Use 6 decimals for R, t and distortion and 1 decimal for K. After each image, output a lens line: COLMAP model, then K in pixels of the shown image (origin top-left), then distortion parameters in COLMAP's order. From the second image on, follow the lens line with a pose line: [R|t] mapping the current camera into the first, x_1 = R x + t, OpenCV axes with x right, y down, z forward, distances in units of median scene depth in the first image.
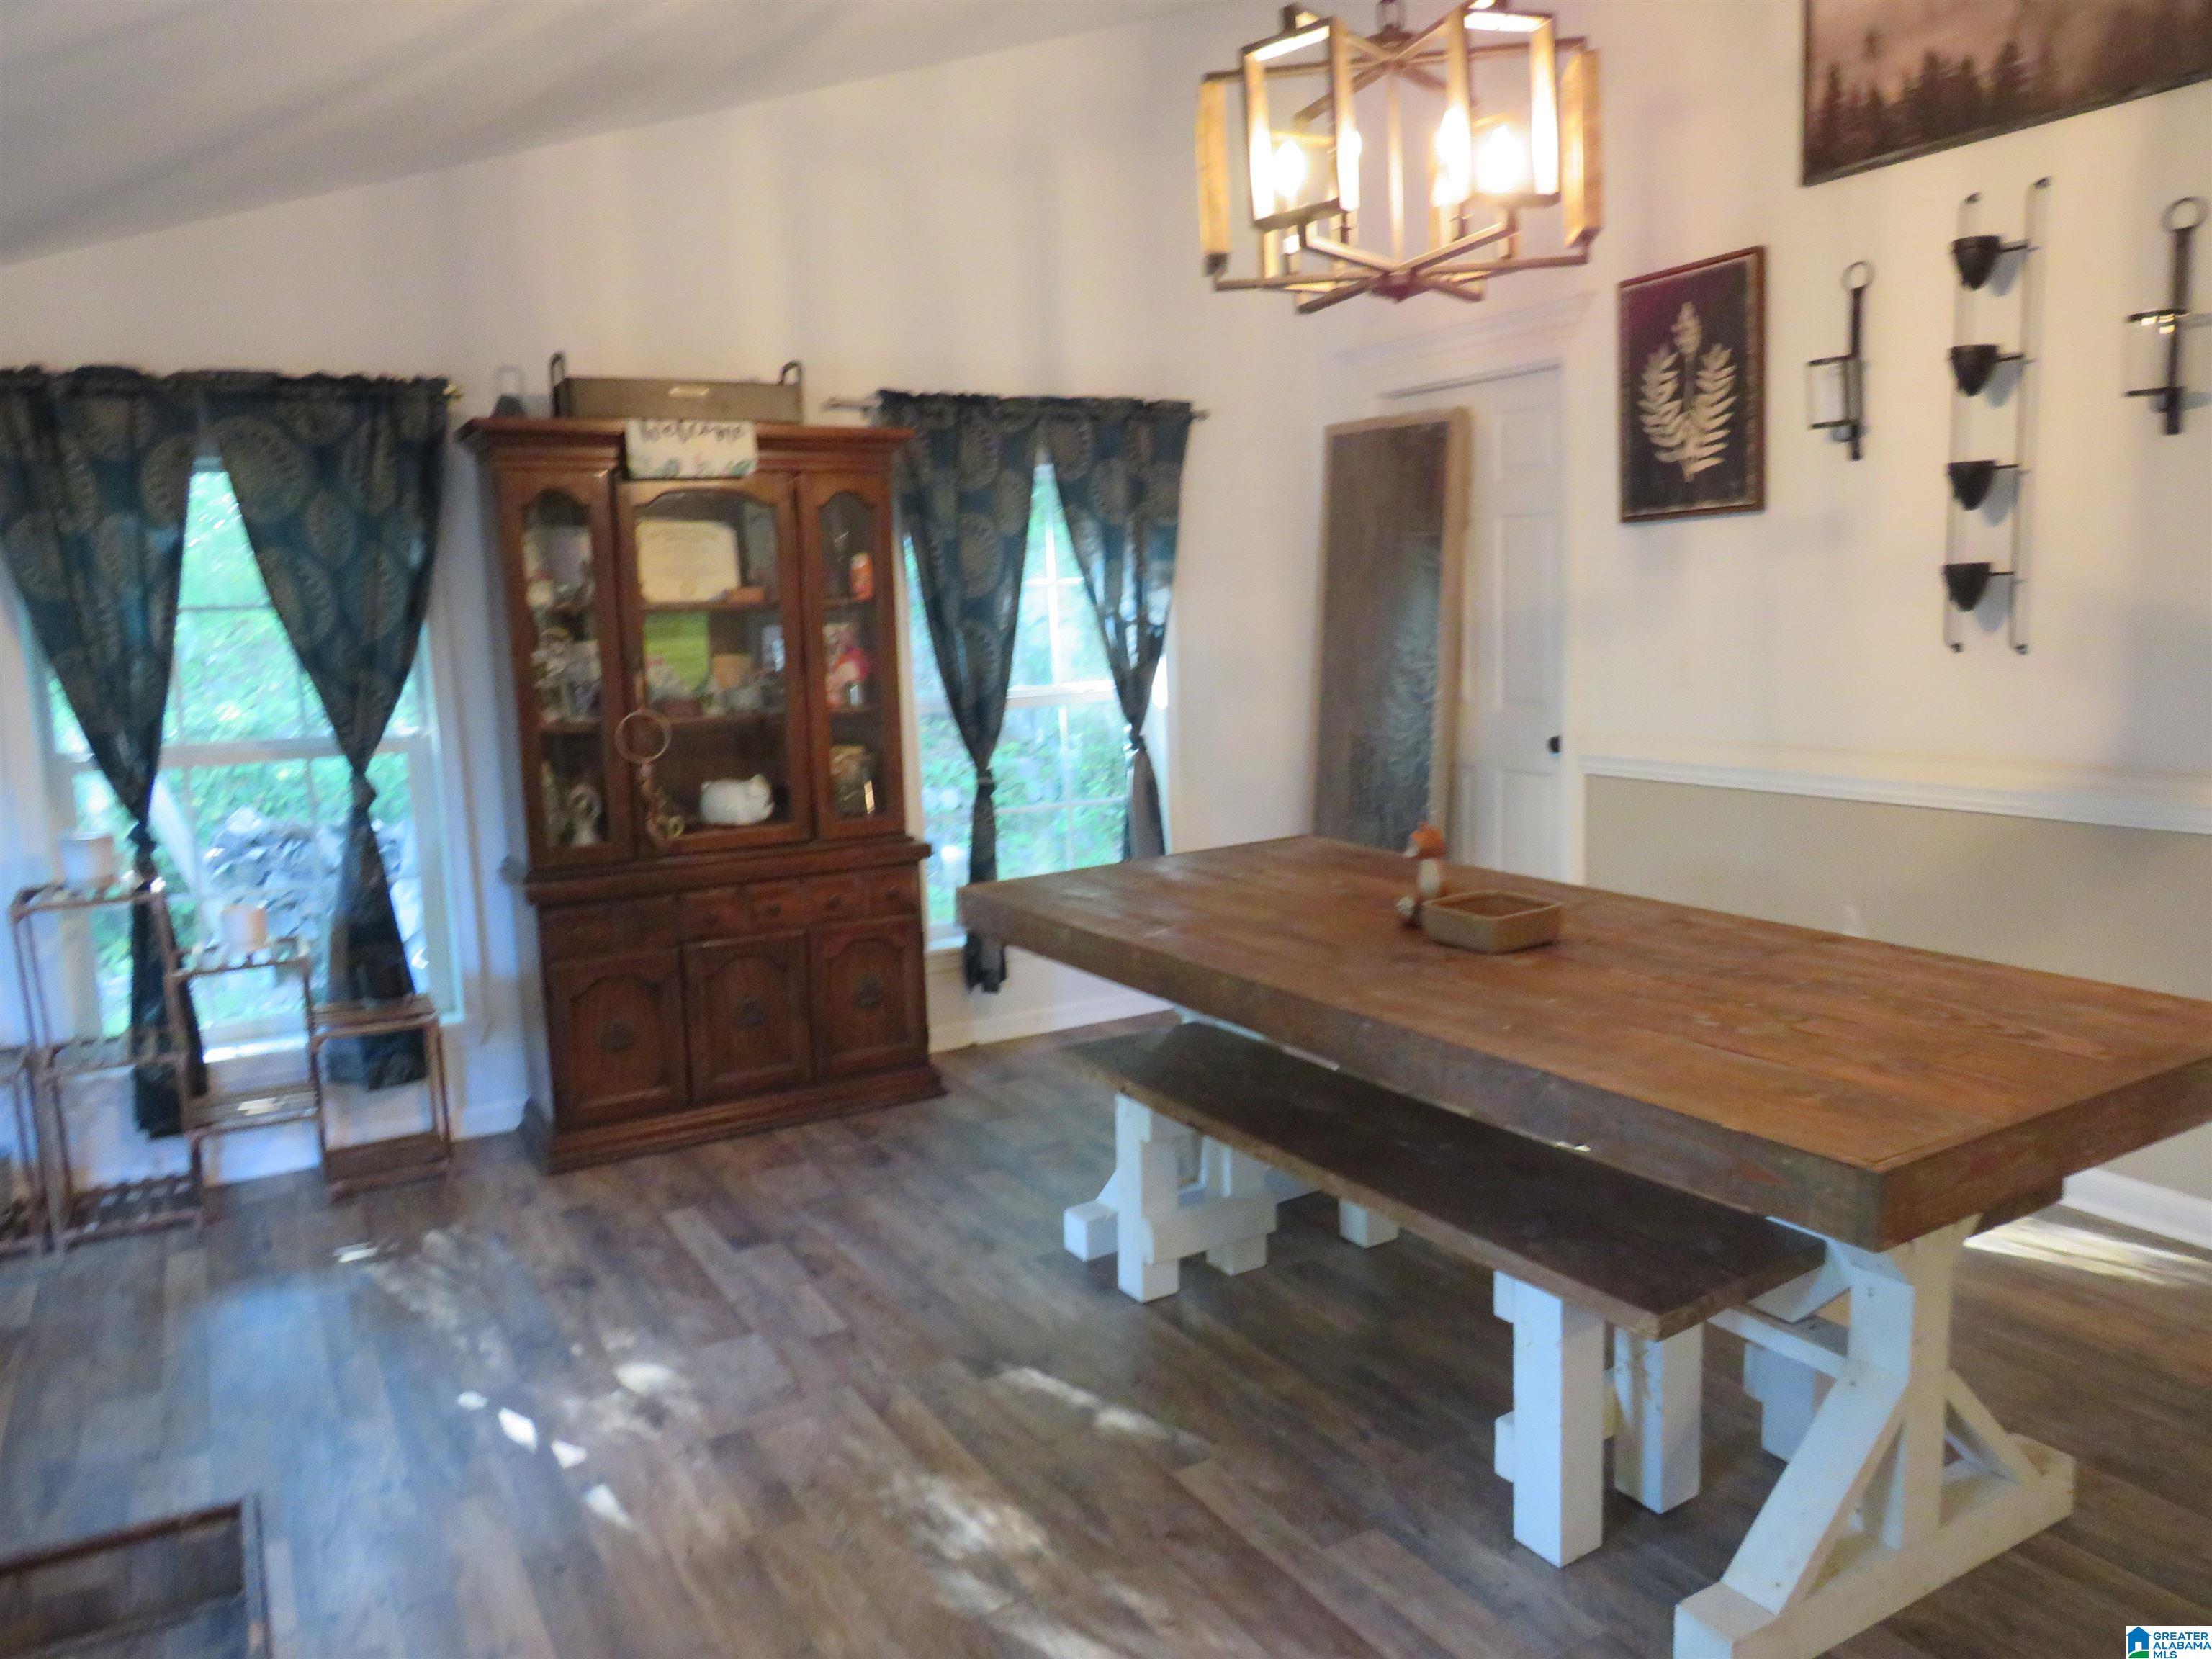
lens RADIAL K [[1541.3, 0, 1101.9], [0, 1541.3, 834.5], [0, 0, 1]] dist [-0.031482, -0.001570]
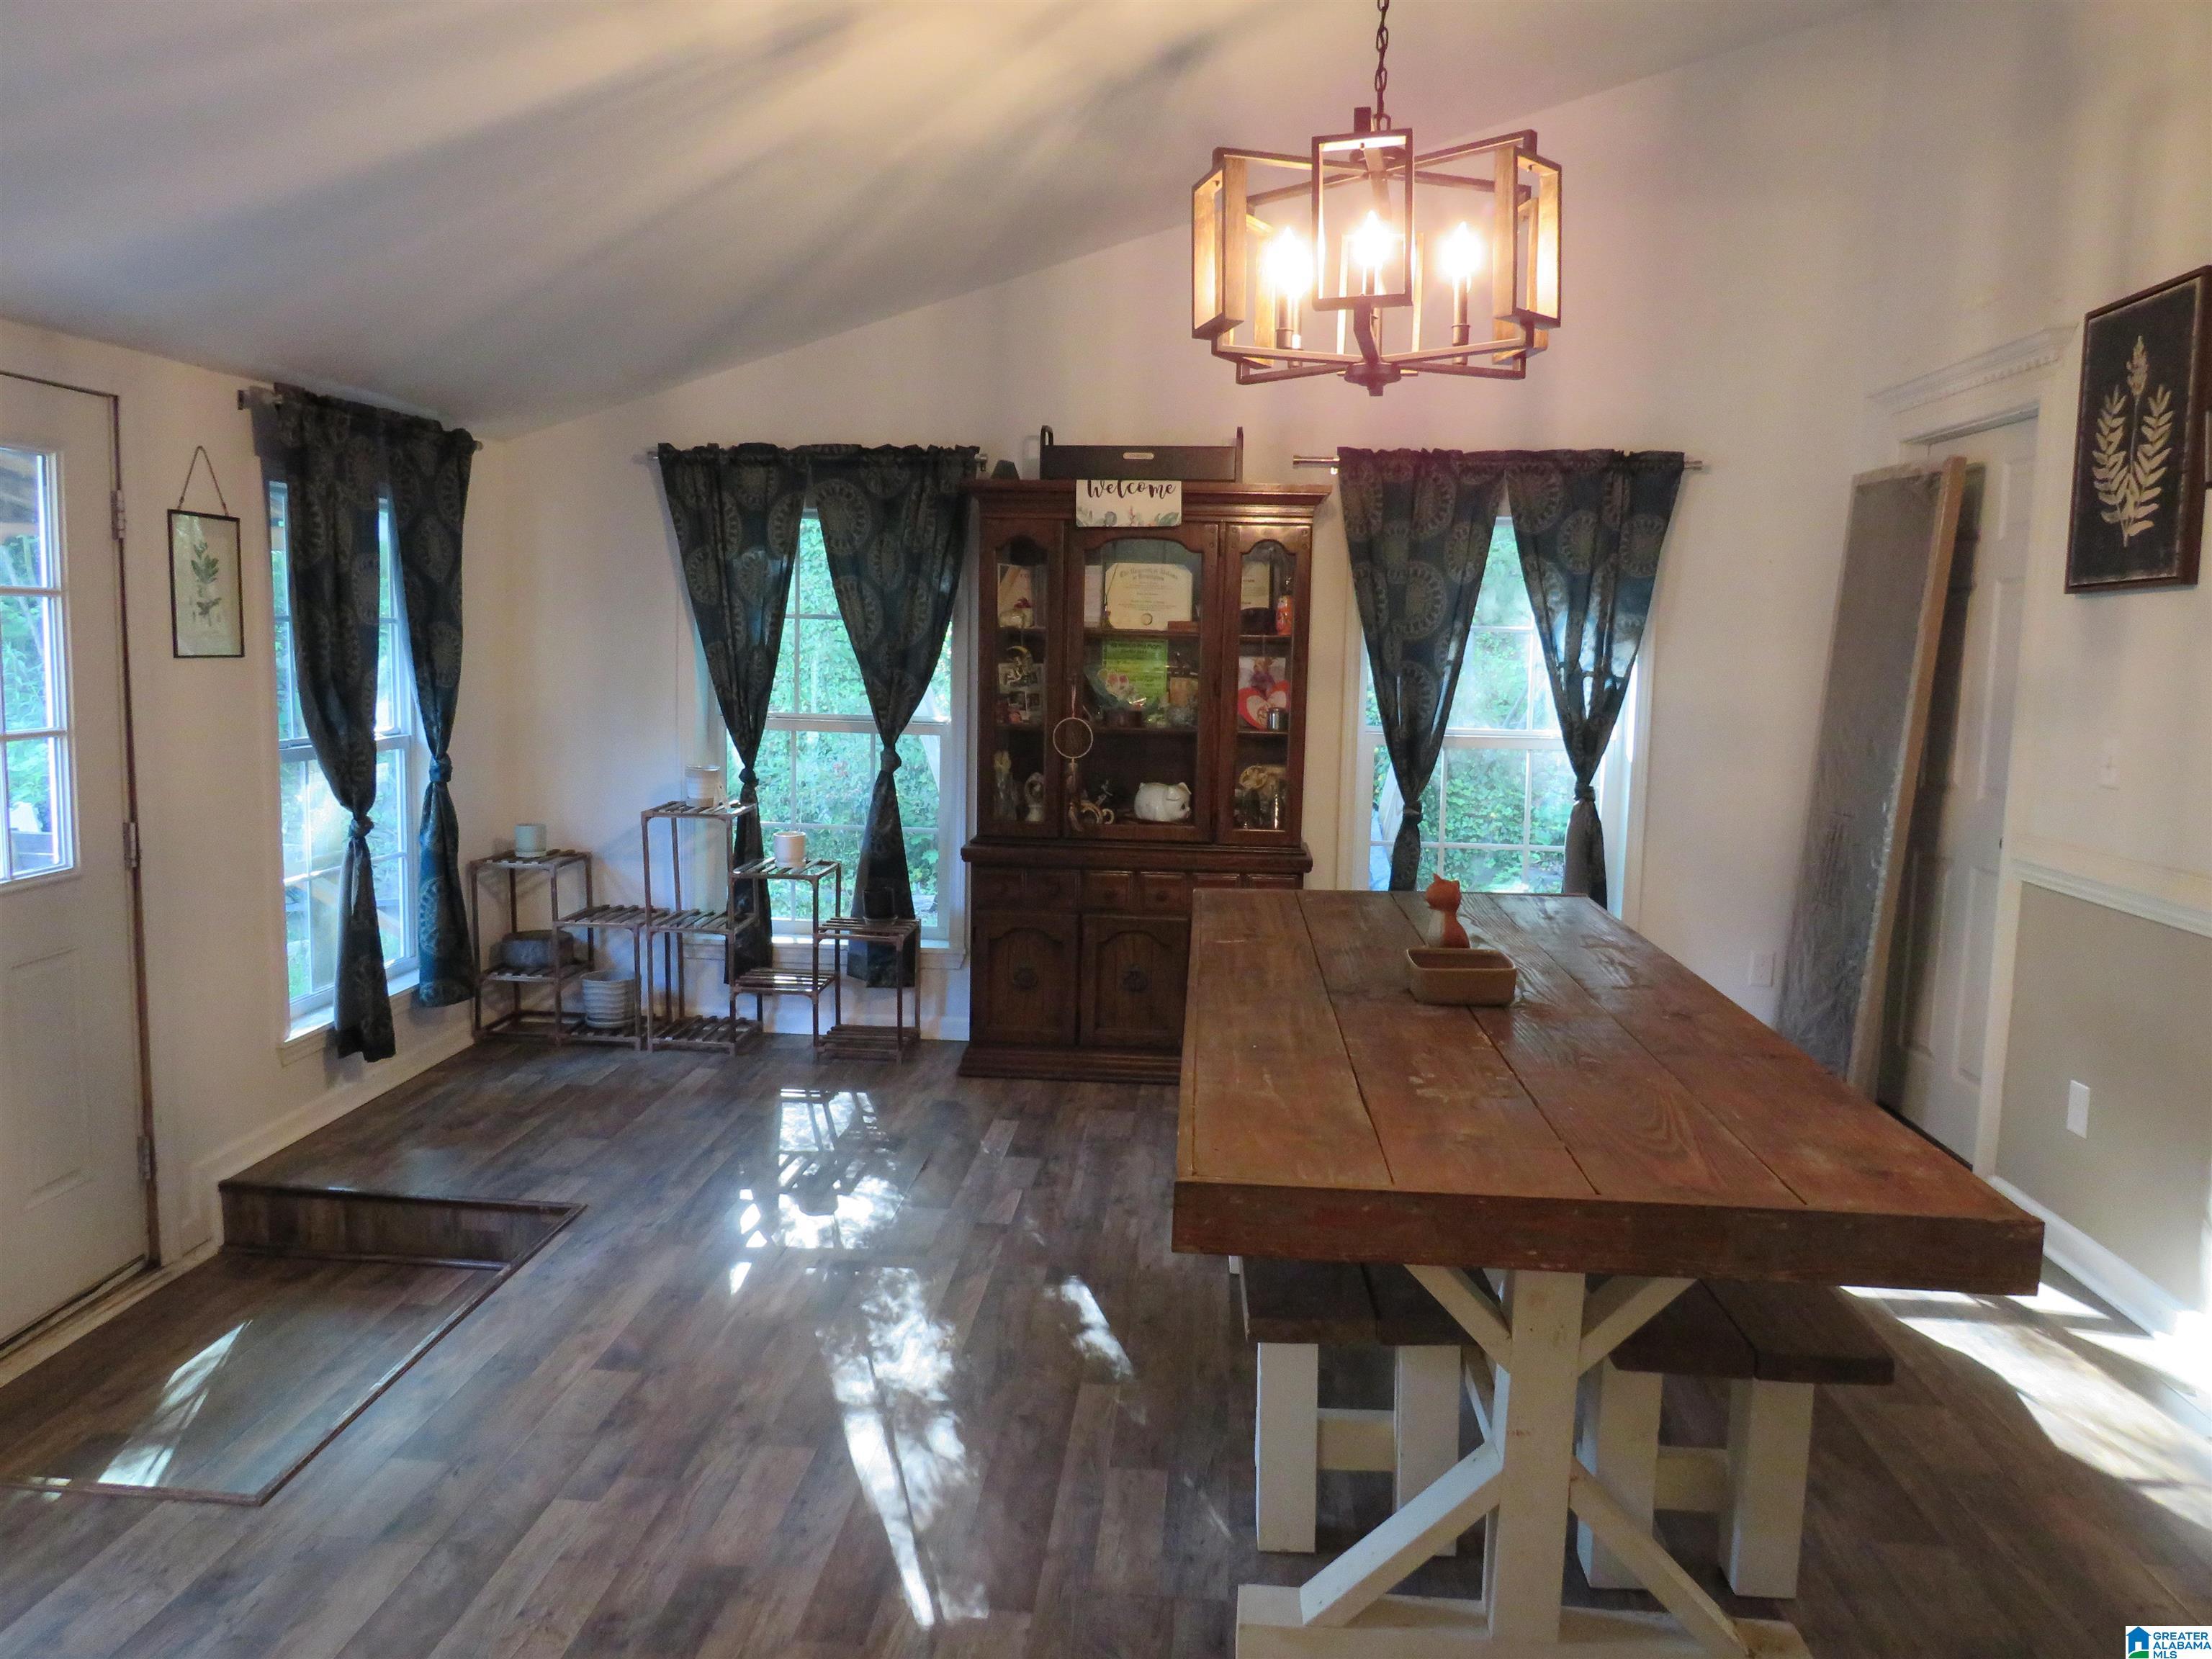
lens RADIAL K [[1541.3, 0, 1101.9], [0, 1541.3, 834.5], [0, 0, 1]] dist [-0.031482, -0.001570]
pose [[0.820662, 0.122132, -0.558209, 0.418089], [-0.131980, 0.990990, 0.022787, -0.019158], [0.555963, 0.054972, 0.829387, 0.004306]]
